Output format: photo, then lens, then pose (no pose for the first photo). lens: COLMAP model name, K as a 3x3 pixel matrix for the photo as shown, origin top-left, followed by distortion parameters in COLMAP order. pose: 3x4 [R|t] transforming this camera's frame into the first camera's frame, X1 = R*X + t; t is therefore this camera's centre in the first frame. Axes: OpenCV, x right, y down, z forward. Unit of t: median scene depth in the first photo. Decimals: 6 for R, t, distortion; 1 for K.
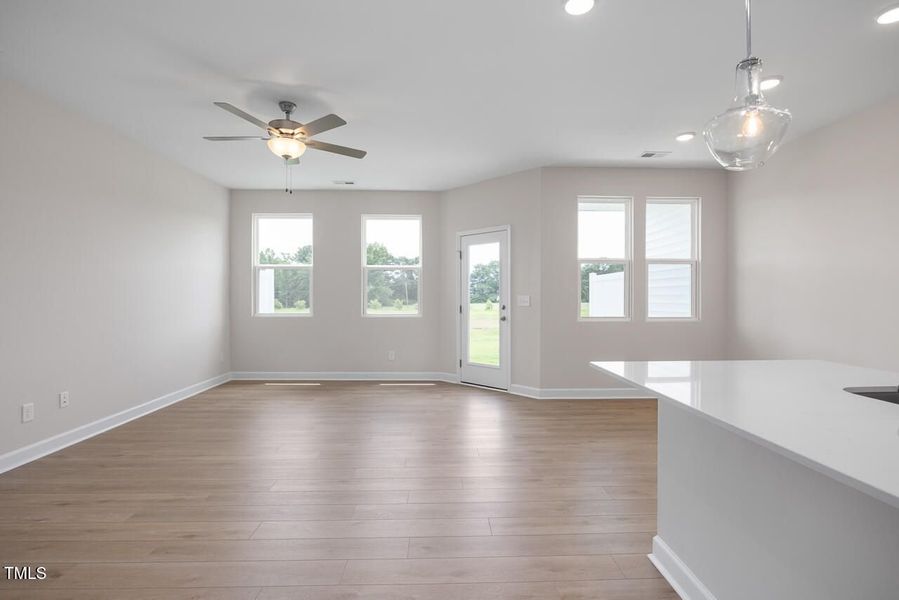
lens RADIAL K [[438.3, 0, 453.2], [0, 438.3, 296.9], [0, 0, 1]] dist [0.002000, 0.000238]
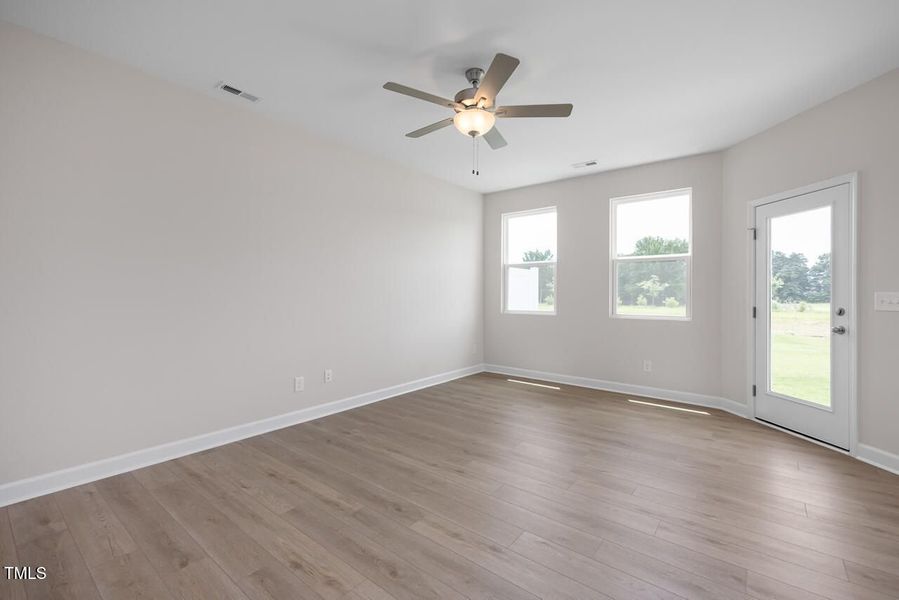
lens RADIAL K [[389.5, 0, 452.4], [0, 389.5, 295.3], [0, 0, 1]] dist [0.010337, 0.000220]
pose [[0.762962, 0.003439, -0.646434, 0.058442], [-0.002203, 0.999994, 0.002720, 0.000642], [0.646439, -0.000651, 0.762965, 0.242919]]
